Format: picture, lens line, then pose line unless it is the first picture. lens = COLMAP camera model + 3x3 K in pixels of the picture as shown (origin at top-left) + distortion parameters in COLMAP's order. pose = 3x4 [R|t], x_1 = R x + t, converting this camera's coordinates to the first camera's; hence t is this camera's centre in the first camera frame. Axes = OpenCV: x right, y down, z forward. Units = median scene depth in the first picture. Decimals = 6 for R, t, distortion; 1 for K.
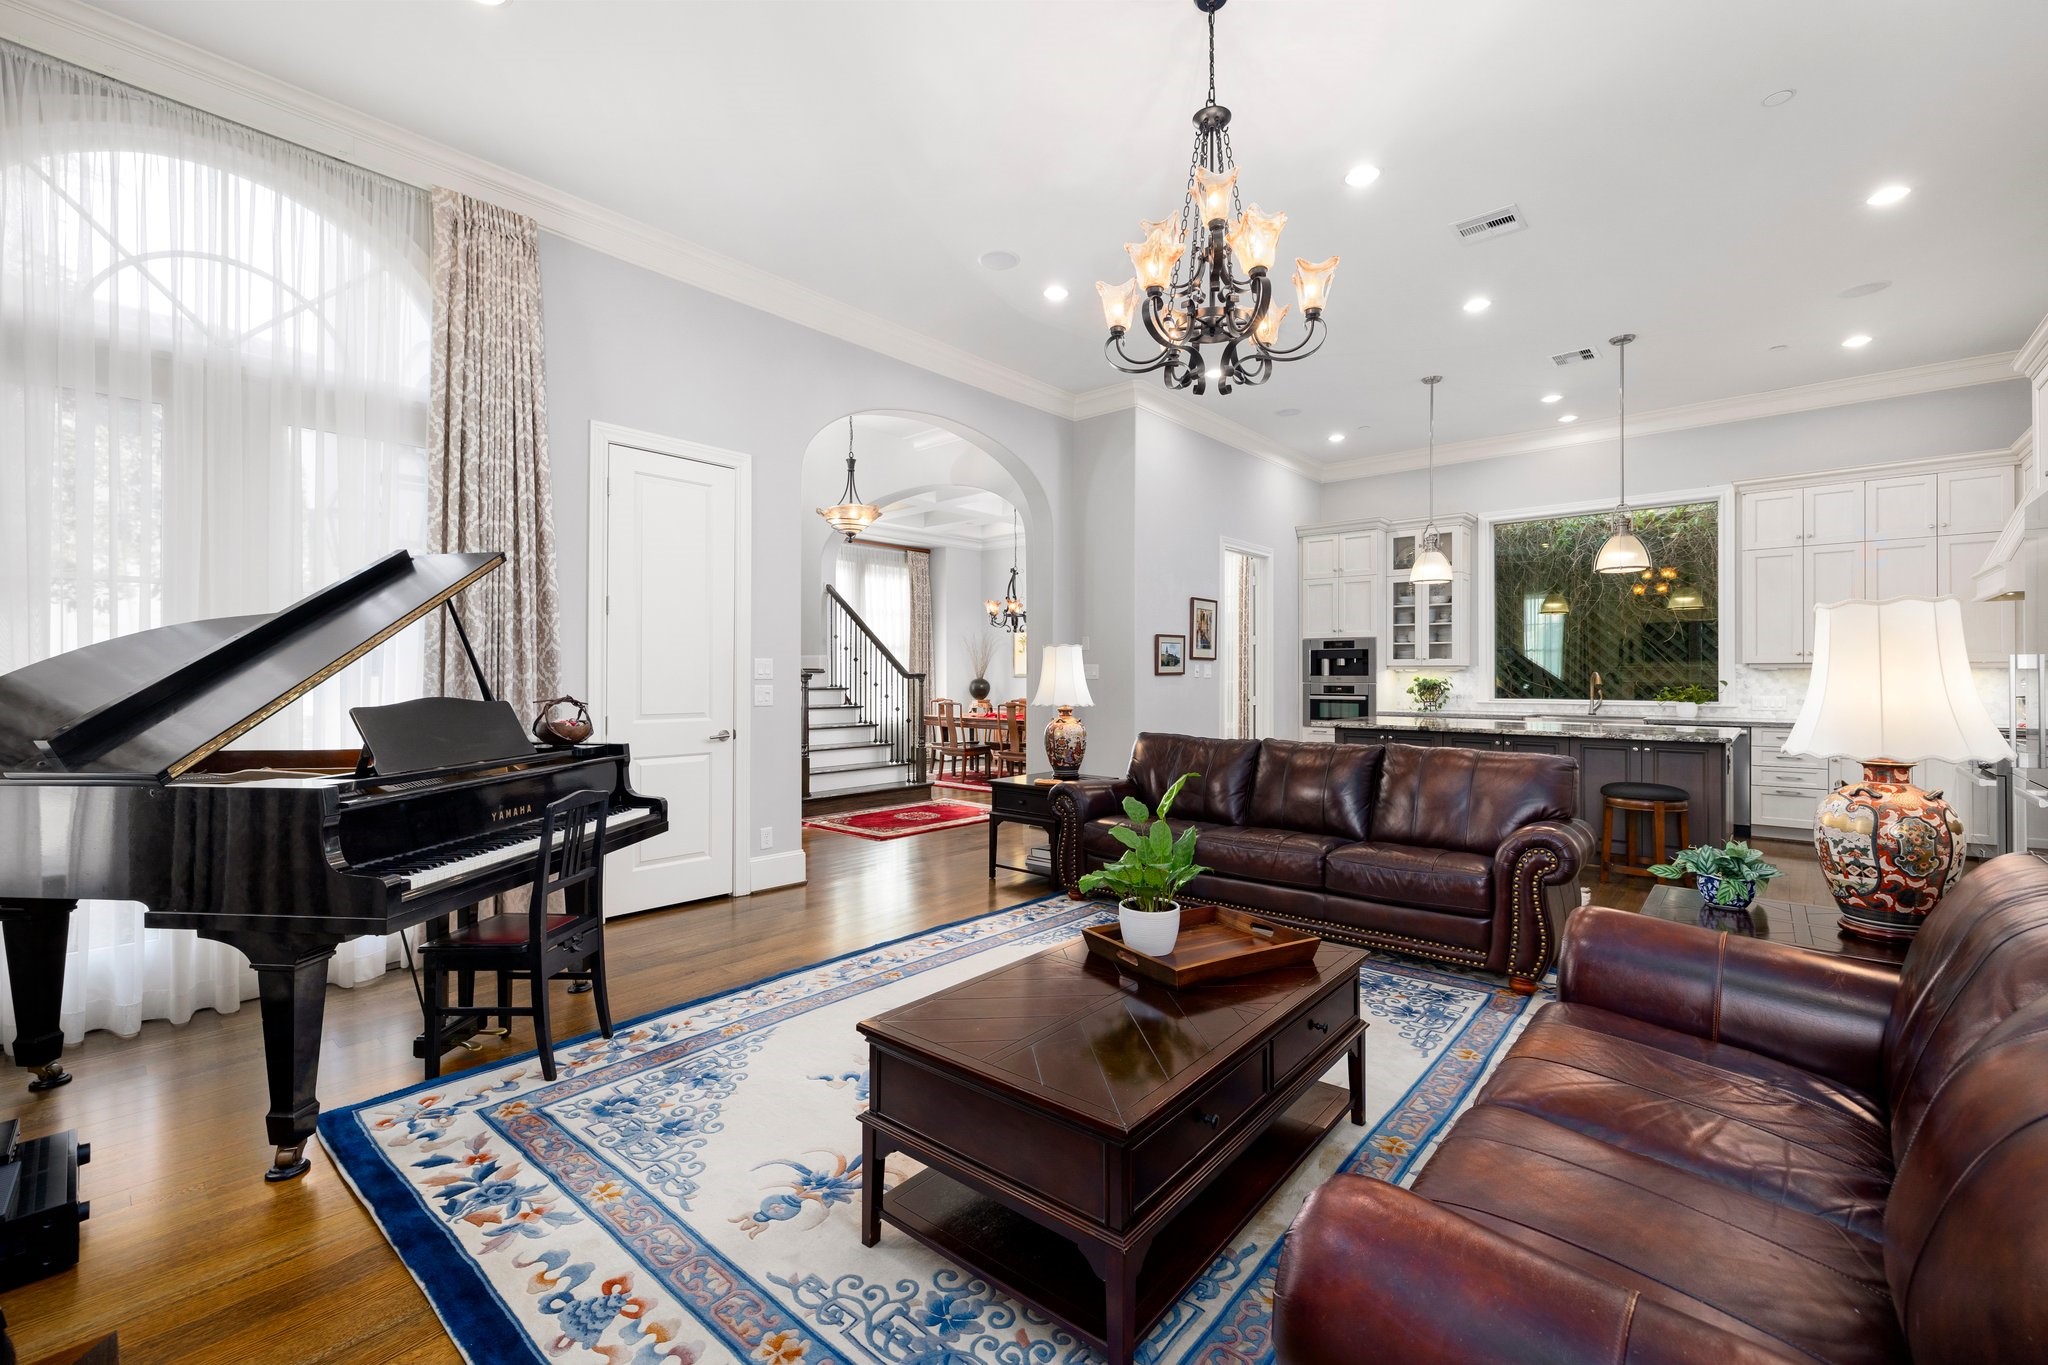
lens RADIAL K [[862.2, 0, 1023.7], [0, 862.2, 674.8], [0, 0, 1]] dist [-0.000359, 0.000325]
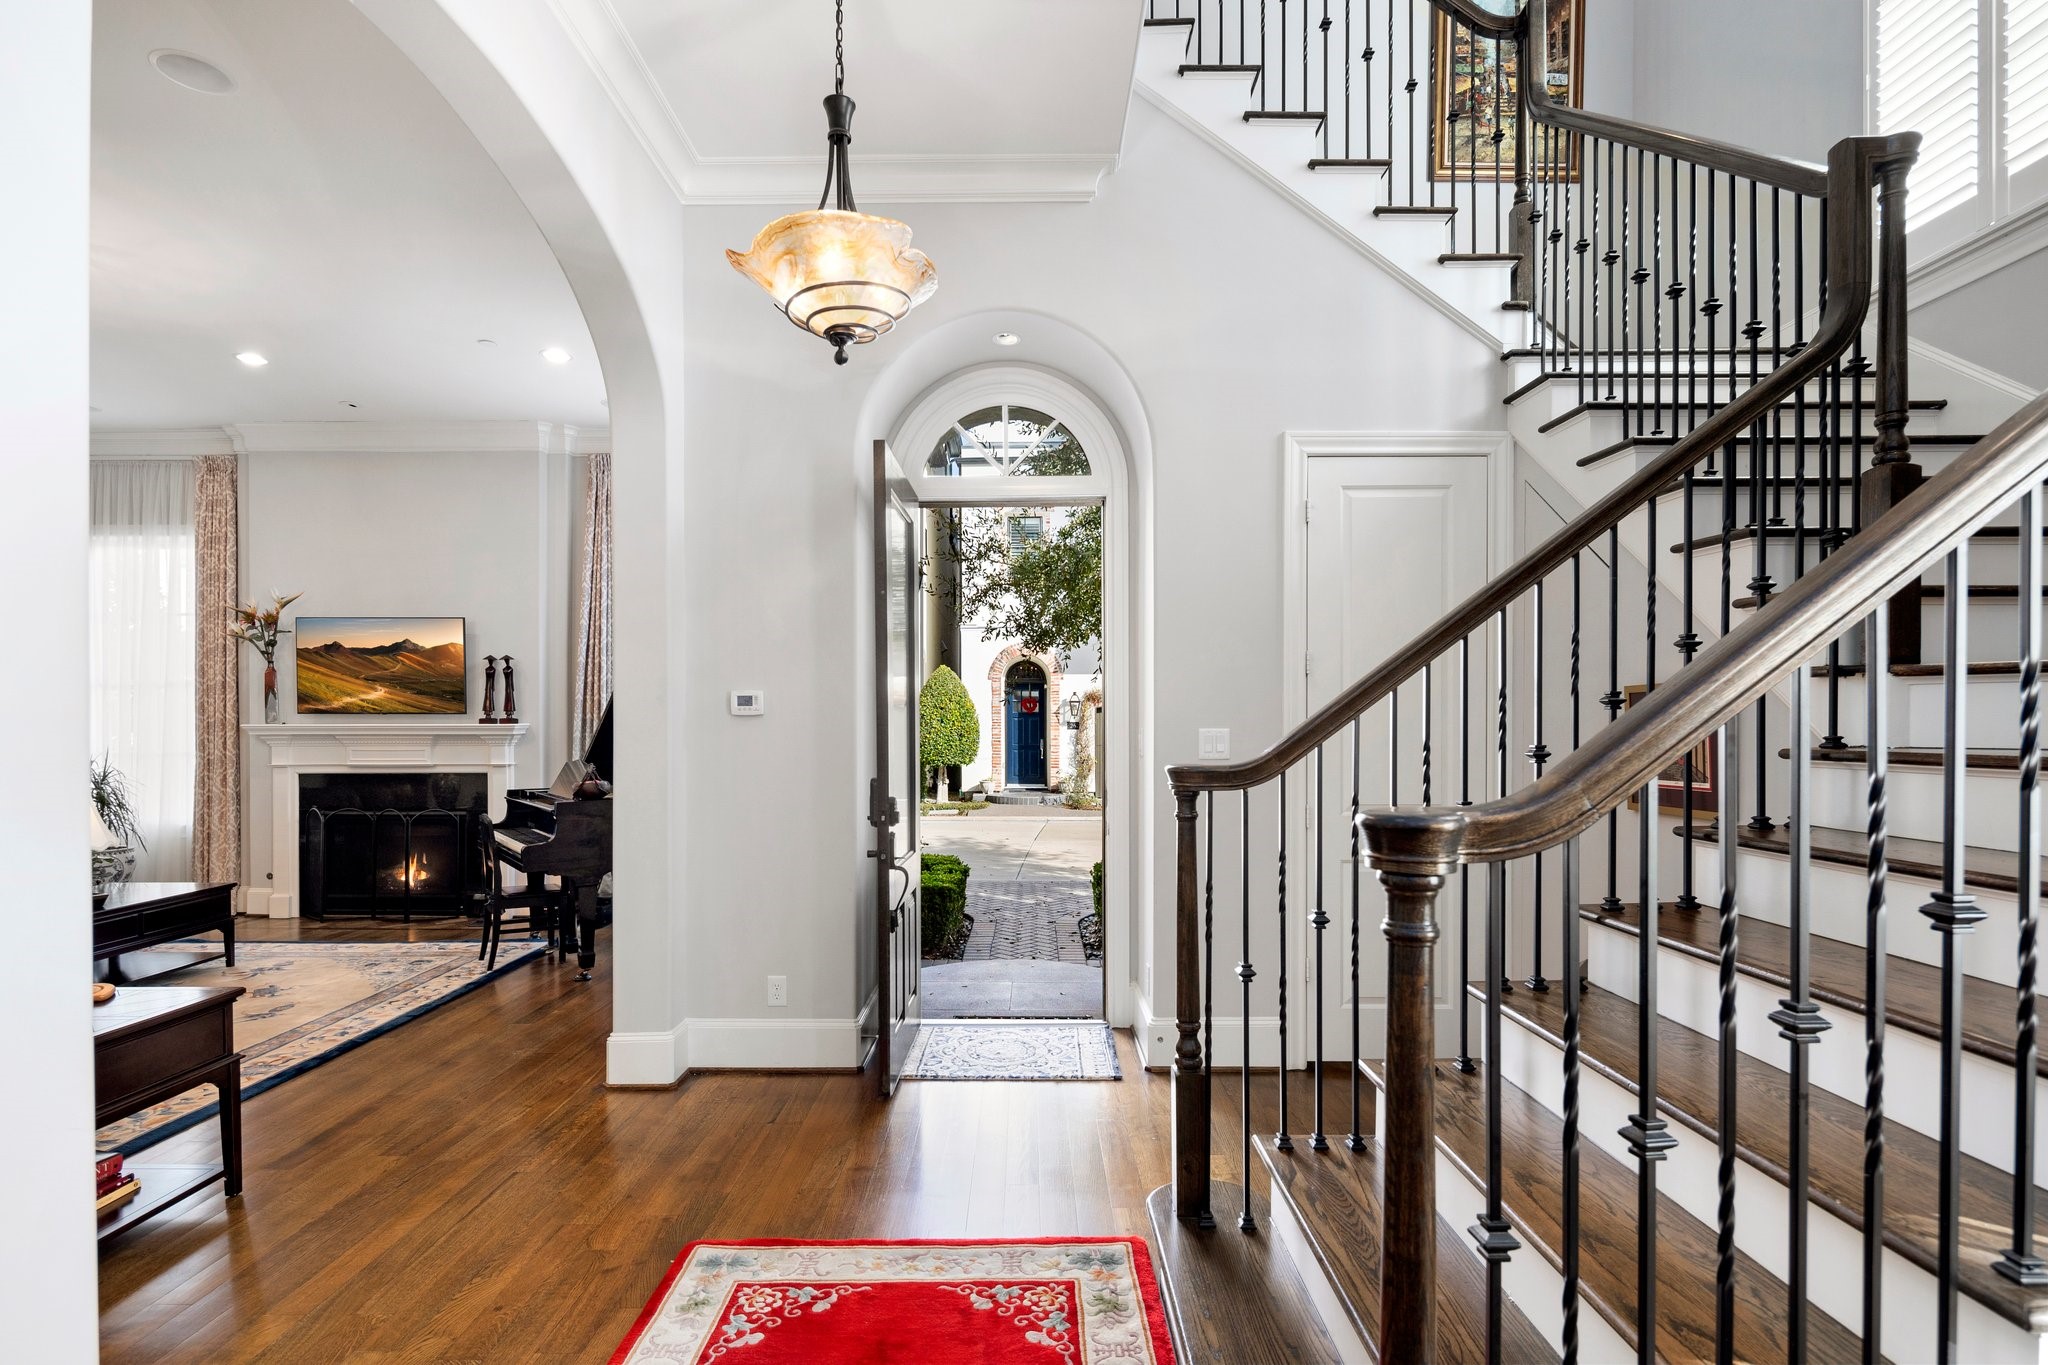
lens RADIAL K [[998.1, 0, 1028.7], [0, 998.1, 735.3], [0, 0, 1]] dist [-0.002088, 0.000617]
pose [[-0.753056, 0.006576, -0.657924, -0.004787], [0.004275, 0.999978, 0.005102, -0.011817], [0.657943, 0.001029, -0.753067, 1.208304]]
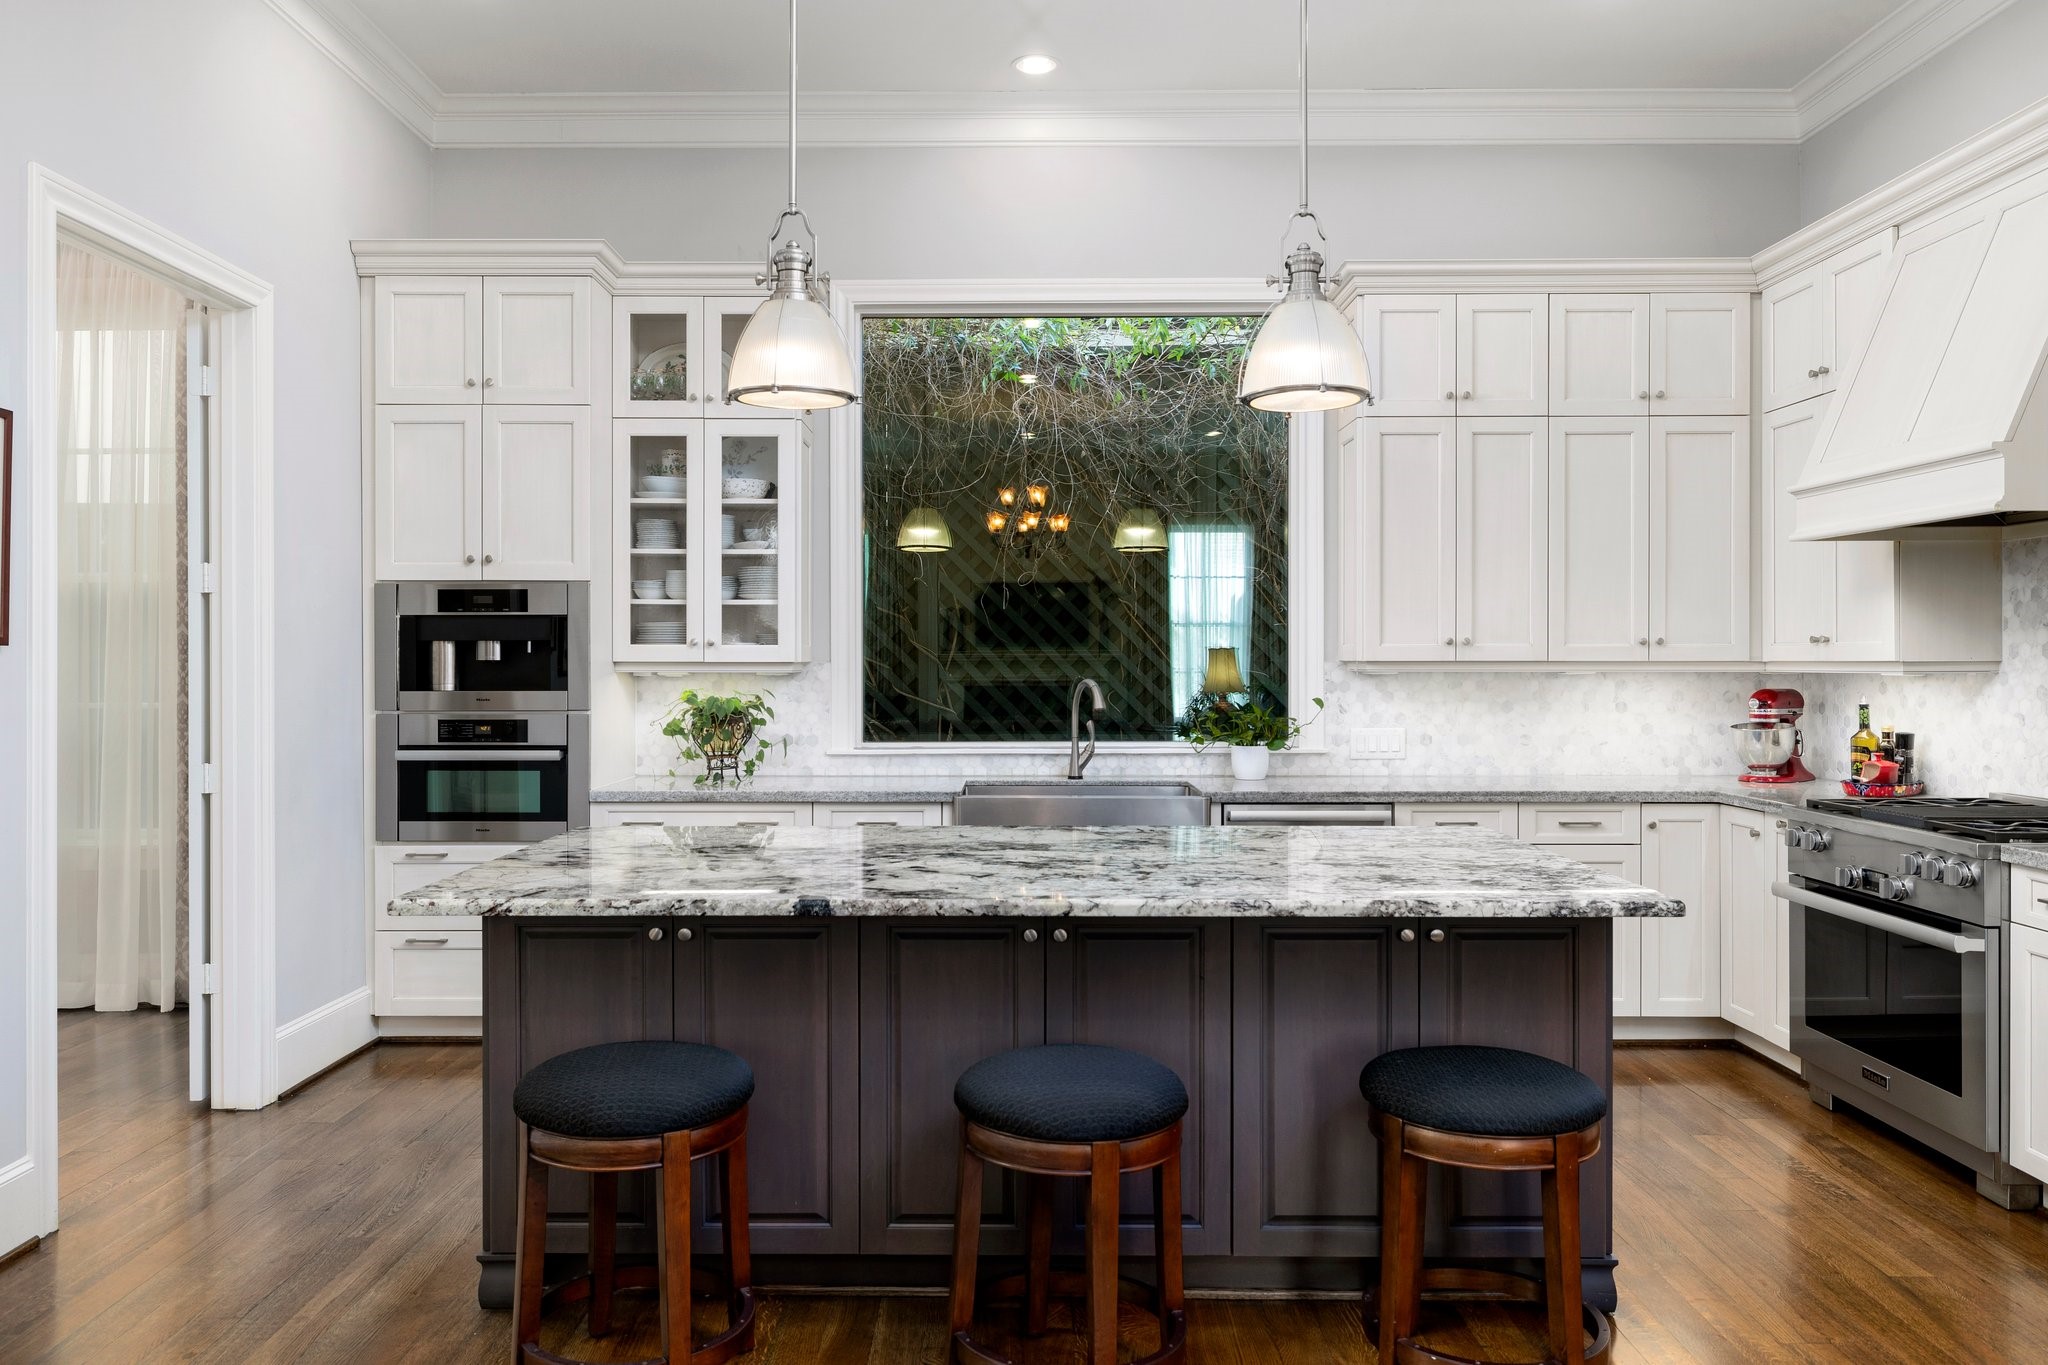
lens RADIAL K [[1416.0, 0, 992.2], [0, 1416.0, 668.3], [0, 0, 1]] dist [0.002184, 0.001135]
pose [[0.760895, -0.004917, 0.648857, 0.175277], [0.000581, 0.999976, 0.006897, -0.013403], [-0.648875, -0.004871, 0.760879, 0.500315]]
